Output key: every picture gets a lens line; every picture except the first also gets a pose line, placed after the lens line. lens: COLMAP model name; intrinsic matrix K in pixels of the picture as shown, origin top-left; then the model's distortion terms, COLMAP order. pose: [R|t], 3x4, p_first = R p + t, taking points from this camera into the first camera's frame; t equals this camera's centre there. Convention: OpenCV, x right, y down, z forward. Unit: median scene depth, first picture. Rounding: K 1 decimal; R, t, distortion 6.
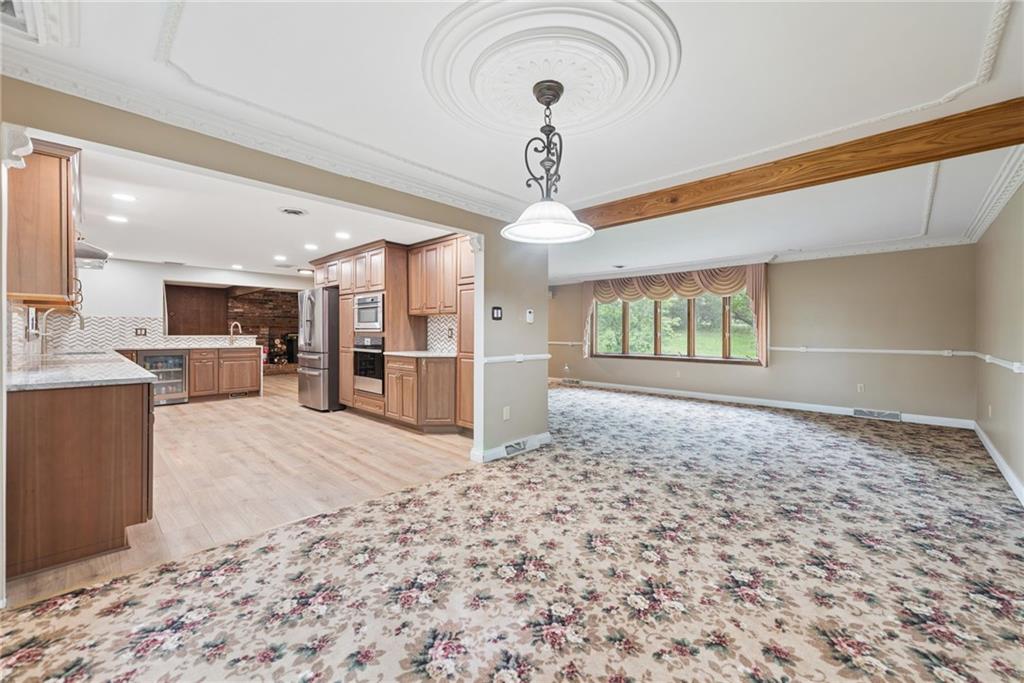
lens RADIAL K [[408.0, 0, 516.1], [0, 408.0, 336.3], [0, 0, 1]] dist [0.010313, -0.000249]
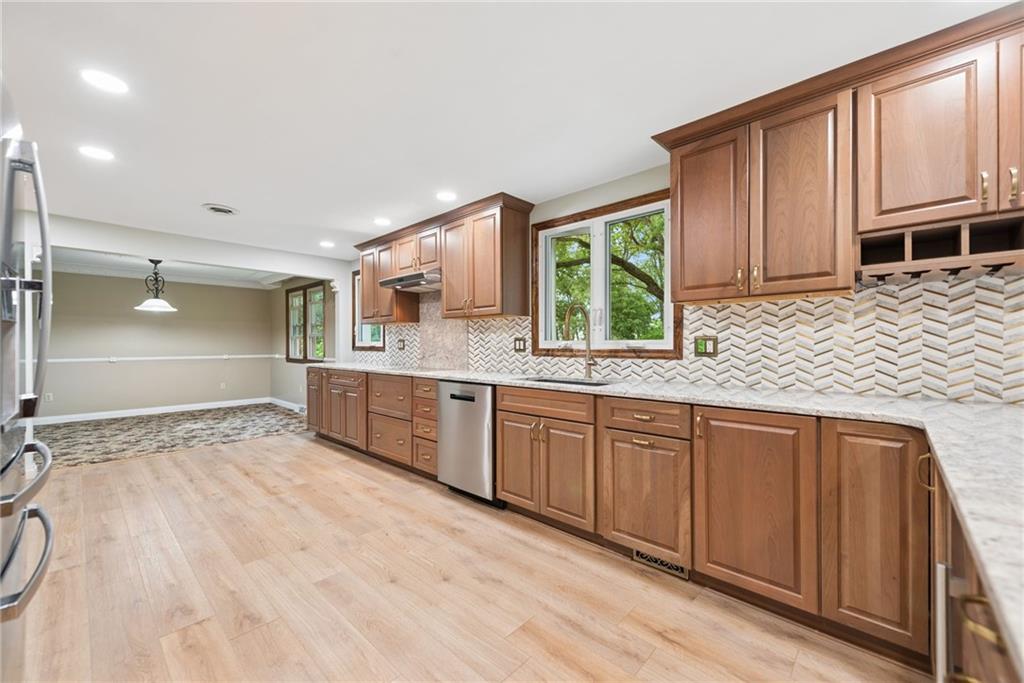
lens RADIAL K [[407.1, 0, 514.8], [0, 407.1, 343.7], [0, 0, 1]] dist [0.010003, -0.000240]
pose [[-0.999943, -0.001726, -0.010505, -0.811071], [-0.001828, 0.999951, 0.009734, -0.013961], [0.010488, 0.009753, -0.999897, 1.312900]]
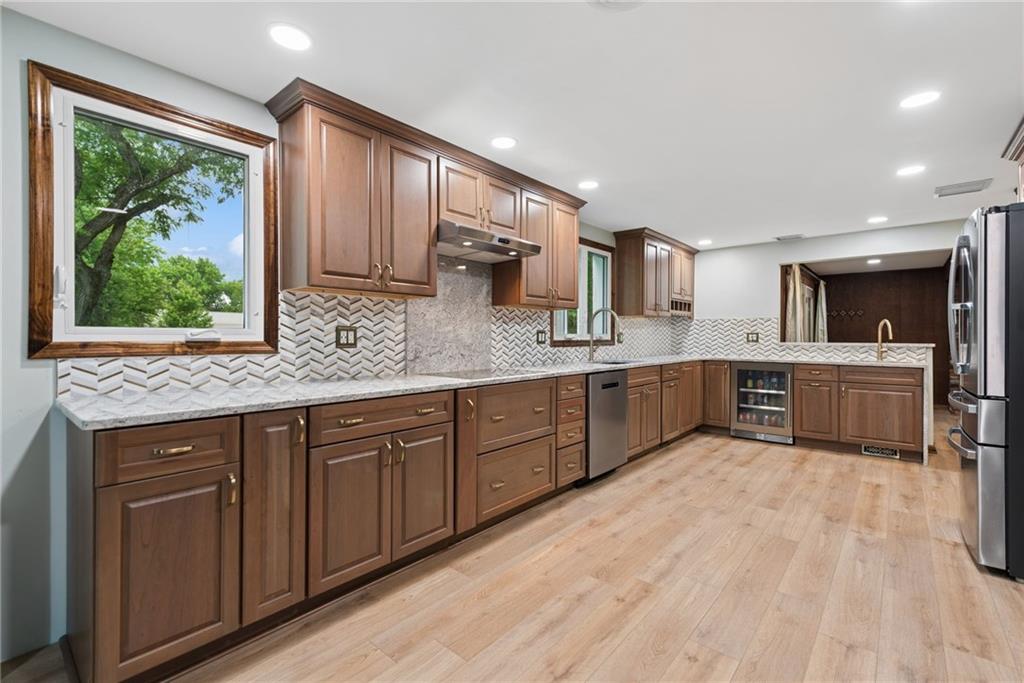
lens RADIAL K [[454.2, 0, 510.3], [0, 454.2, 335.3], [0, 0, 1]] dist [0.009824, -0.000606]
pose [[0.053802, -0.004997, -0.998539, -0.114248], [-0.012642, 0.999904, -0.005685, -0.004444], [0.998472, 0.012929, 0.053734, 0.608924]]
